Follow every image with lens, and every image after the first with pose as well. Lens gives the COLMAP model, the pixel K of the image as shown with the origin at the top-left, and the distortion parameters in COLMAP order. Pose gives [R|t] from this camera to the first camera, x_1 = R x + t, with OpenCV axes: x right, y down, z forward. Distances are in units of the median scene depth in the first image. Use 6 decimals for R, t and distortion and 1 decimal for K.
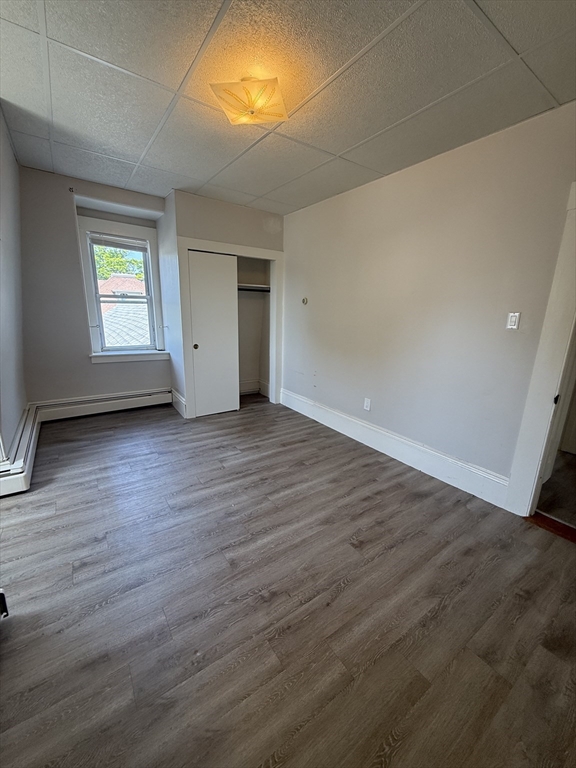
lens RADIAL K [[309.0, 0, 286.9], [0, 309.0, 382.6], [0, 0, 1]] dist [-0.001517, 0.000292]
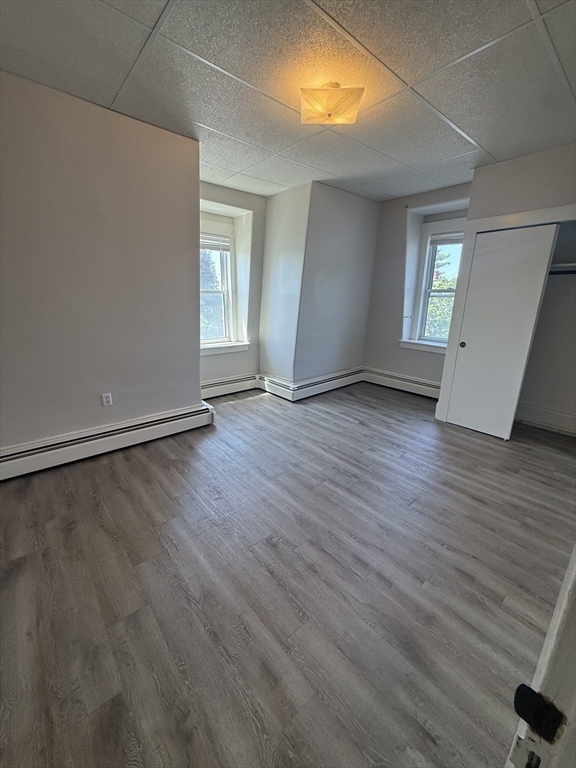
lens RADIAL K [[309.0, 0, 286.9], [0, 309.0, 382.6], [0, 0, 1]] dist [-0.001517, 0.000292]
pose [[0.101411, 0.245012, -0.964202, 0.745158], [-0.242615, 0.946026, 0.214877, -0.115688], [0.964808, 0.212139, 0.155381, 0.570188]]
